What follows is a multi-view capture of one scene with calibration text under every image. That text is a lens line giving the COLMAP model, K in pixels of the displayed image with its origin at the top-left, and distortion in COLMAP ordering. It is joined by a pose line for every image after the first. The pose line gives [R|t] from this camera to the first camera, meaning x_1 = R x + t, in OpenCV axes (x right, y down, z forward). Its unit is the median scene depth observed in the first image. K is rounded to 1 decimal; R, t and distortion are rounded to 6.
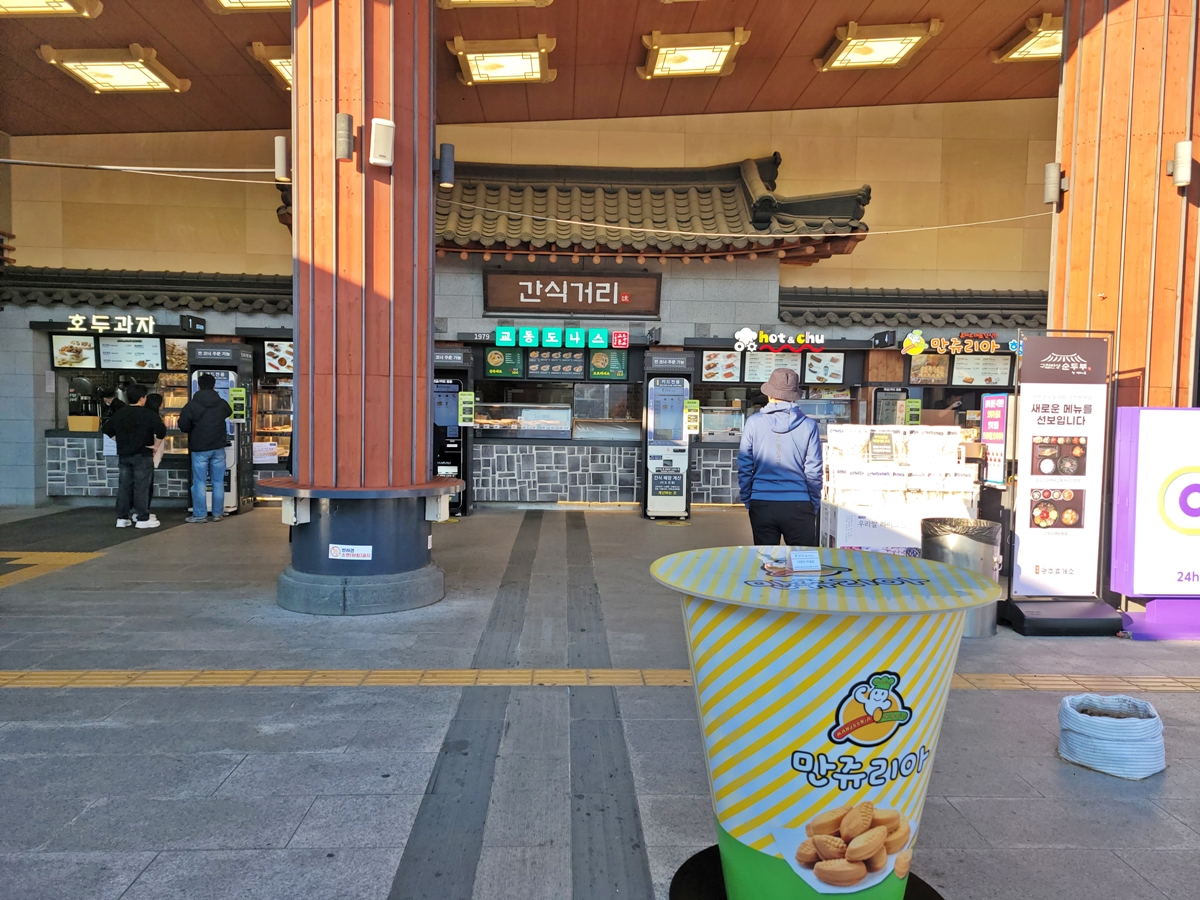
lens RADIAL K [[900.4, 0, 602.2], [0, 900.4, 451.5], [0, 0, 1]] dist [0.042203, 0.000500]
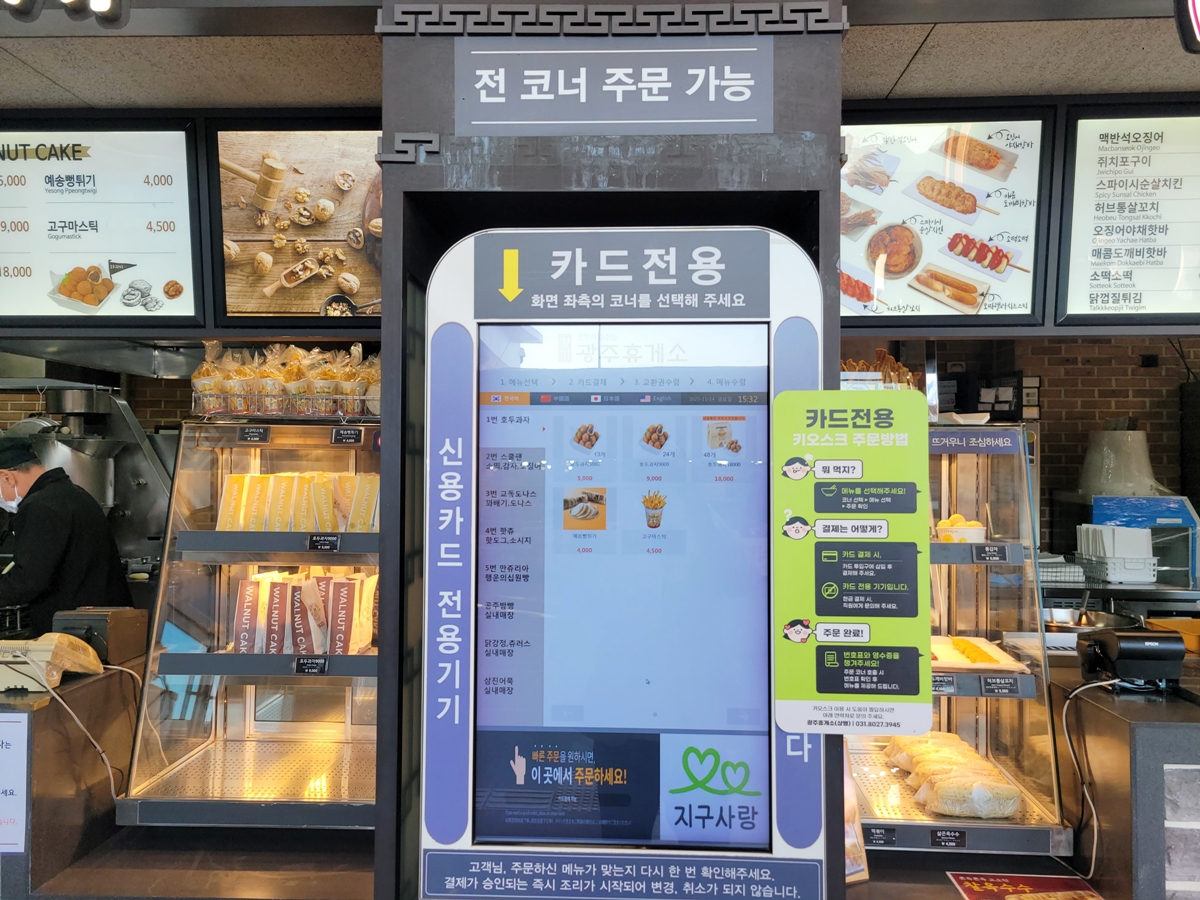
lens RADIAL K [[900.4, 0, 598.9], [0, 900.4, 449.1], [0, 0, 1]] dist [0.042203, 0.000500]
pose [[0.995838, -0.015713, -0.089776, -0.394292], [0.010593, 0.998305, -0.057227, -0.054845], [0.090523, 0.056038, 0.994317, 0.838882]]
